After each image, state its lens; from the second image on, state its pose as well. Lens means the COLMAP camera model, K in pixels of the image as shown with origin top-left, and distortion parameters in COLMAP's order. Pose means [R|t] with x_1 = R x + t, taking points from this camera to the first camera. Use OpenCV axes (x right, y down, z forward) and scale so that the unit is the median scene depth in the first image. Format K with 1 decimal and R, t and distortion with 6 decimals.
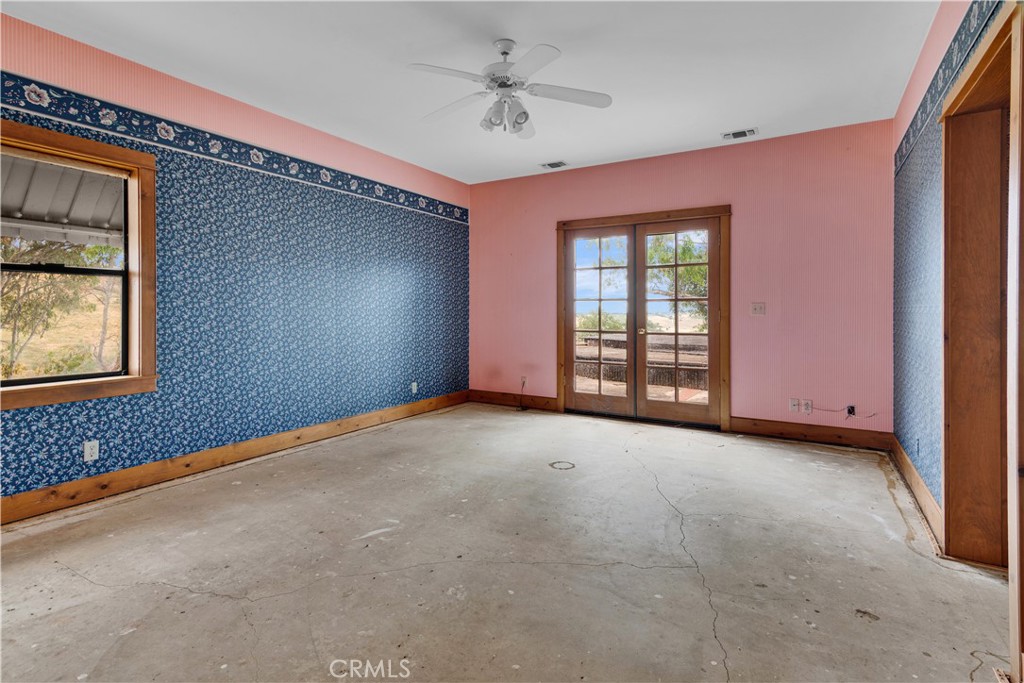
lens RADIAL K [[511.4, 0, 512.9], [0, 511.4, 311.0], [0, 0, 1]] dist [0.000900, 0.000721]
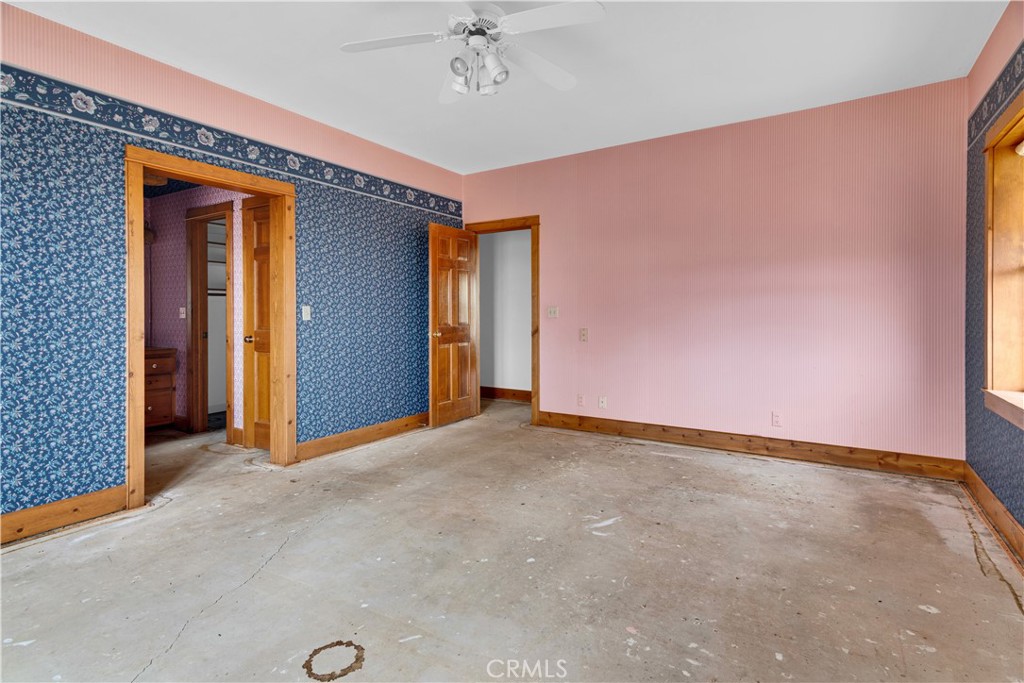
lens RADIAL K [[511.4, 0, 512.9], [0, 511.4, 311.0], [0, 0, 1]] dist [0.000900, 0.000721]
pose [[-0.999585, 0.001595, 0.028774, -0.105738], [0.001517, 0.999995, -0.002729, -0.005036], [-0.028778, -0.002685, -0.999582, 2.084301]]
